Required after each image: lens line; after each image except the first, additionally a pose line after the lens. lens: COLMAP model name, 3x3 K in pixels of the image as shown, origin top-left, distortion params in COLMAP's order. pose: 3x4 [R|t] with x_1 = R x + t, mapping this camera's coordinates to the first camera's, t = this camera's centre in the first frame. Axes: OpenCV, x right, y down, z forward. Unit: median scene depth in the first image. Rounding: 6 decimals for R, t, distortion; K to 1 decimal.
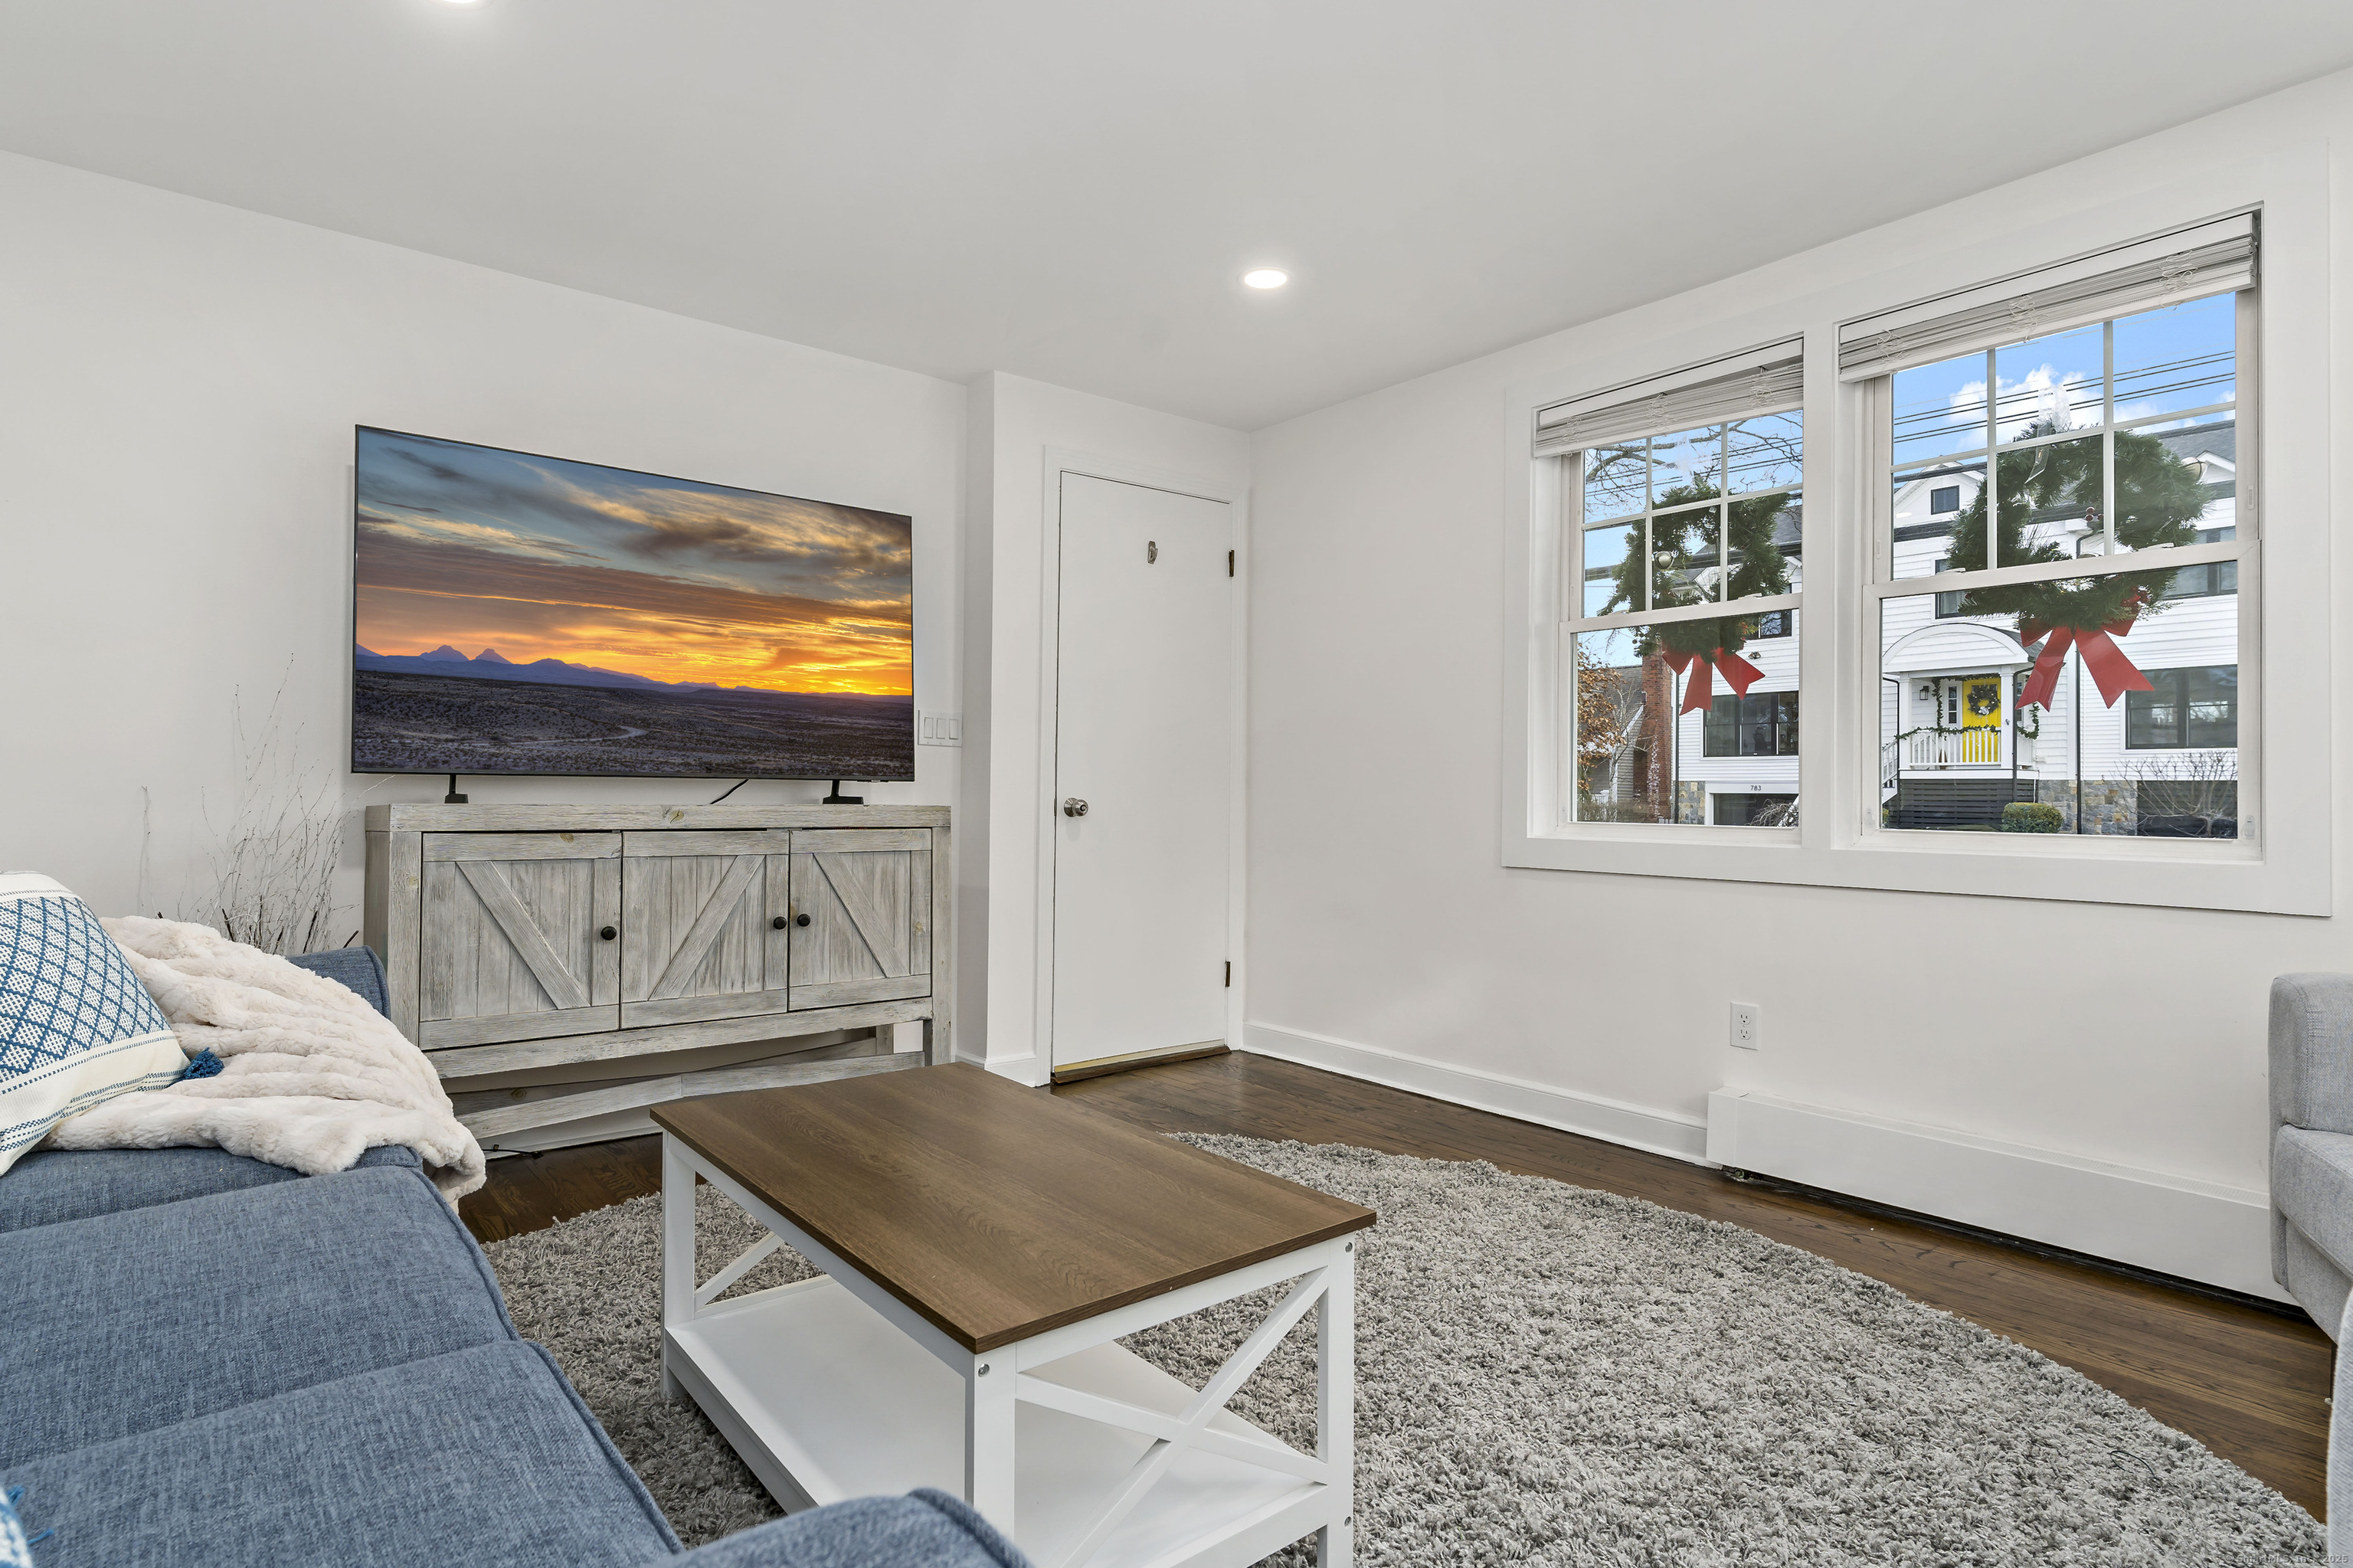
lens RADIAL K [[1235.9, 0, 1174.5], [0, 1235.9, 783.1], [0, 0, 1]] dist [0.002663, -0.000036]
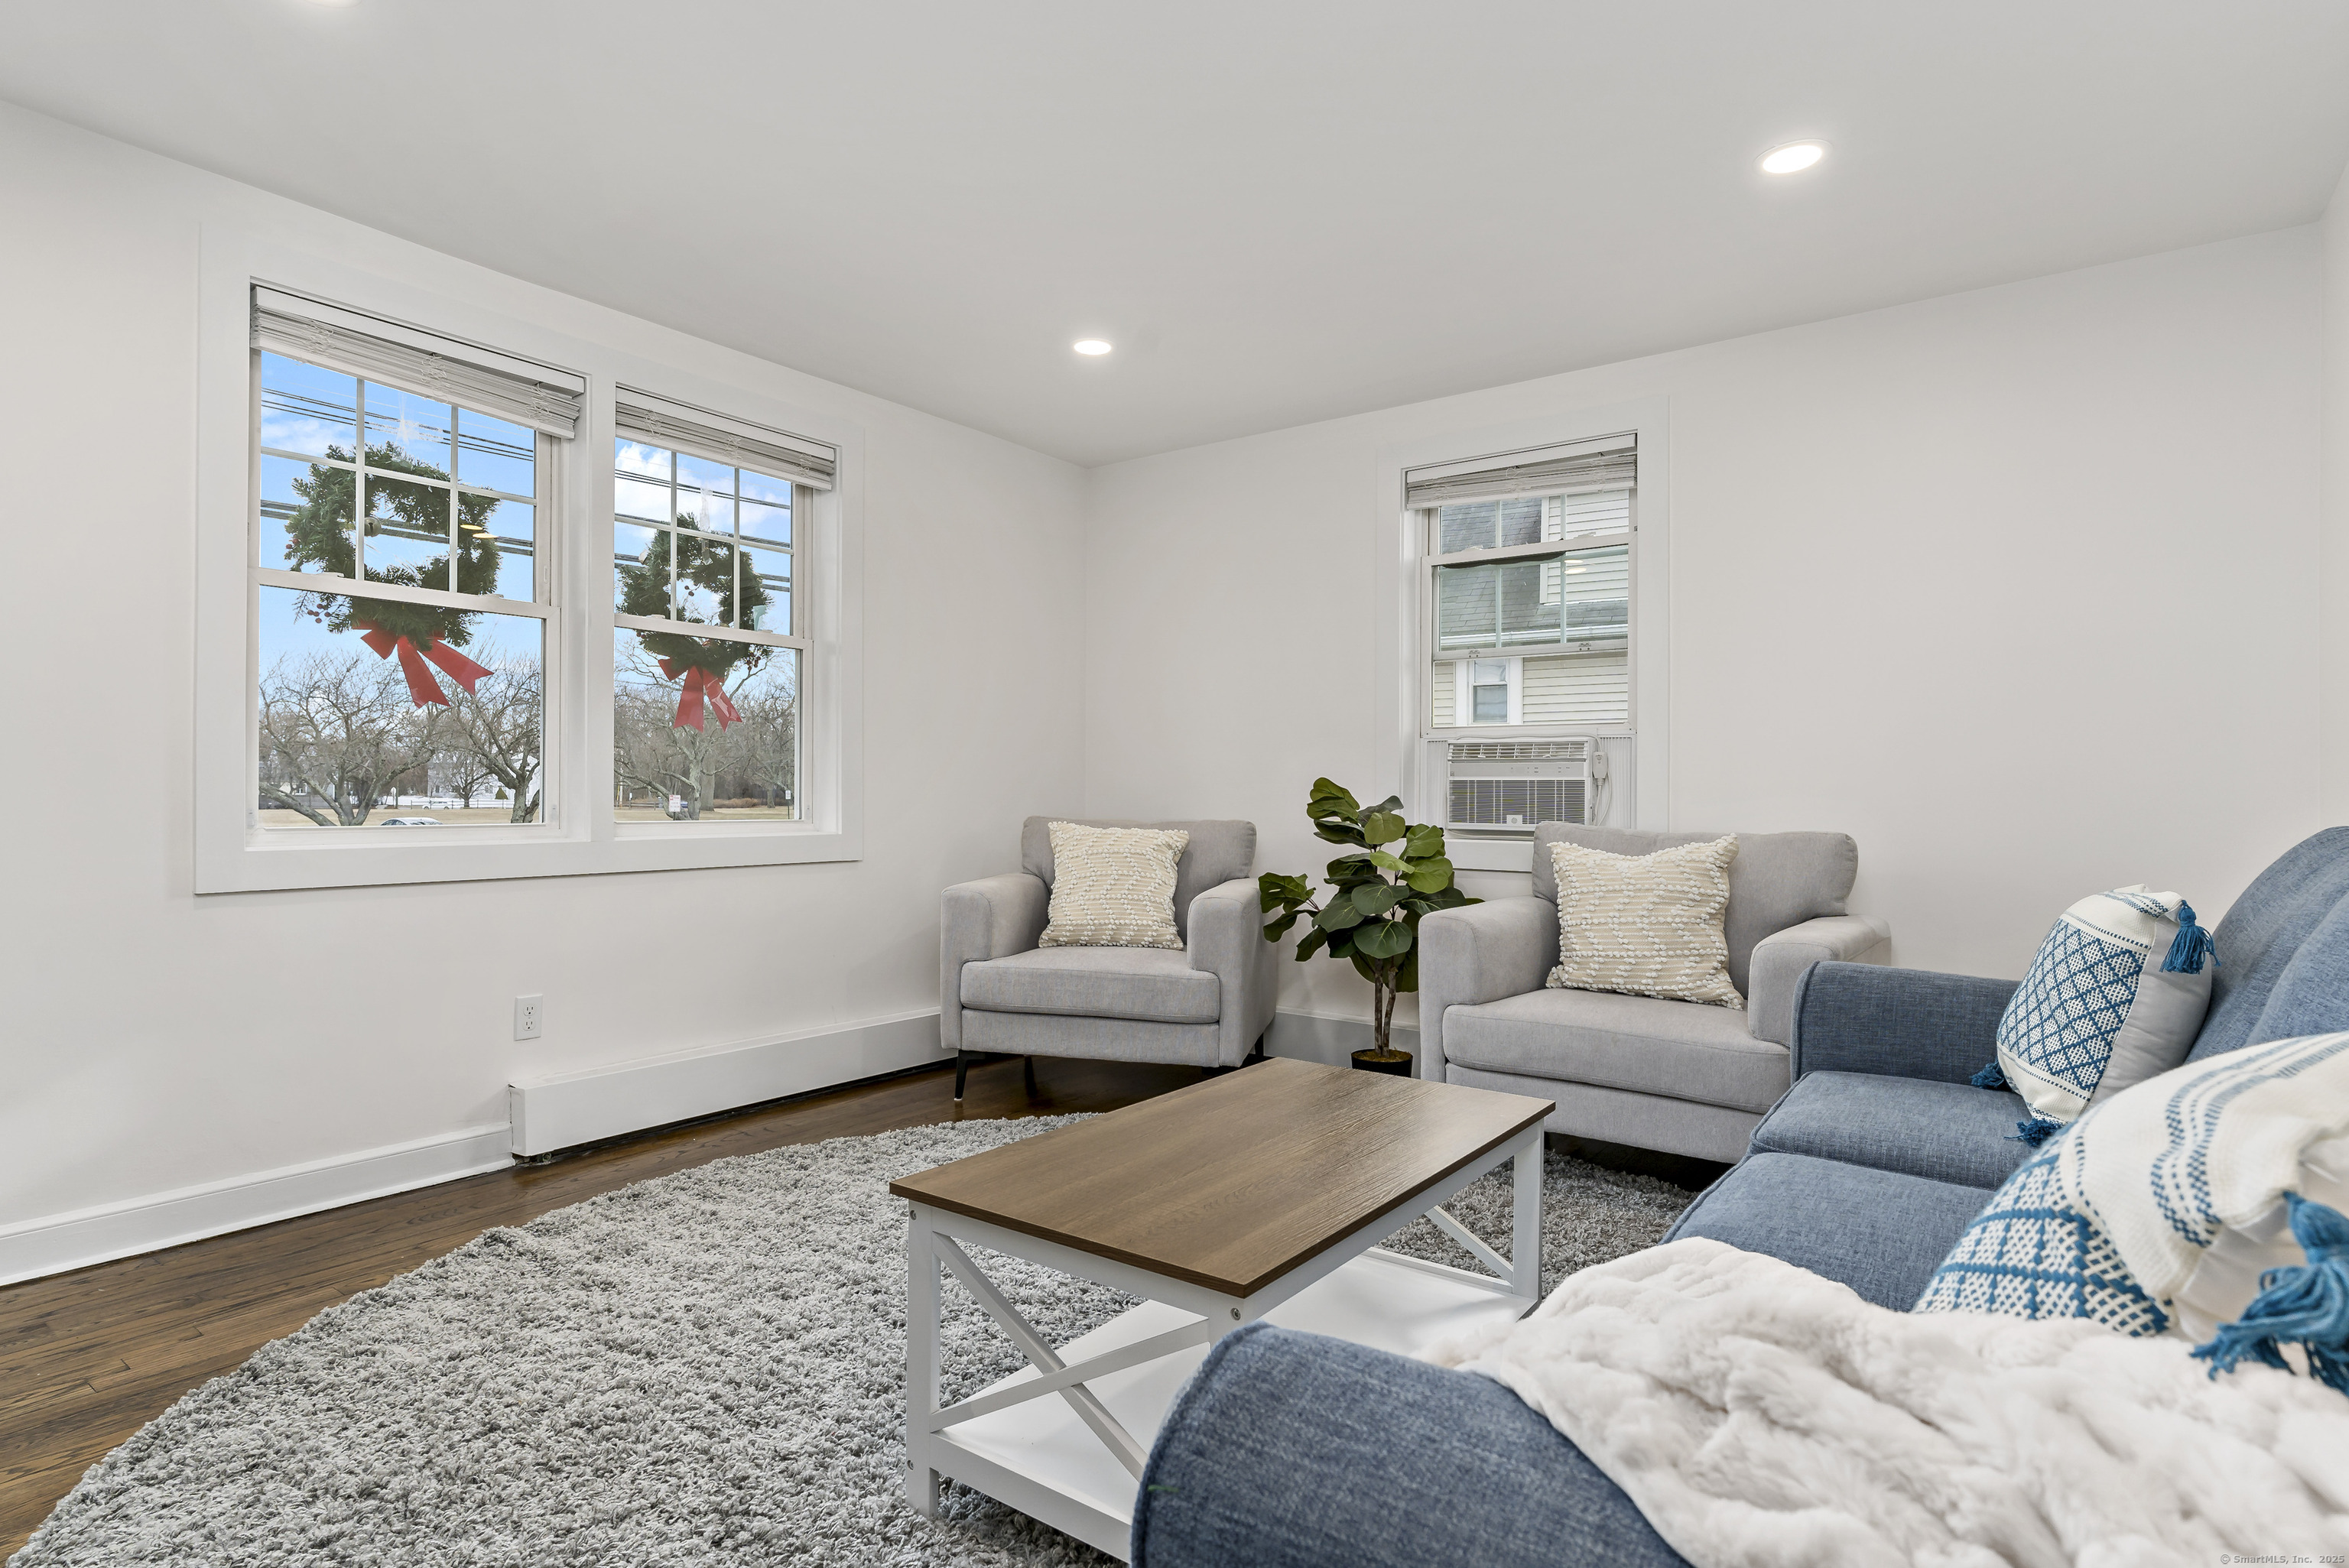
lens RADIAL K [[1233.7, 0, 1171.6], [0, 1233.7, 788.2], [0, 0, 1]] dist [0.002663, -0.000036]
pose [[-0.266269, -0.008617, 0.963860, -0.669965], [-0.017681, 0.999835, 0.004054, -0.008574], [-0.963737, -0.015963, -0.266377, 0.757982]]
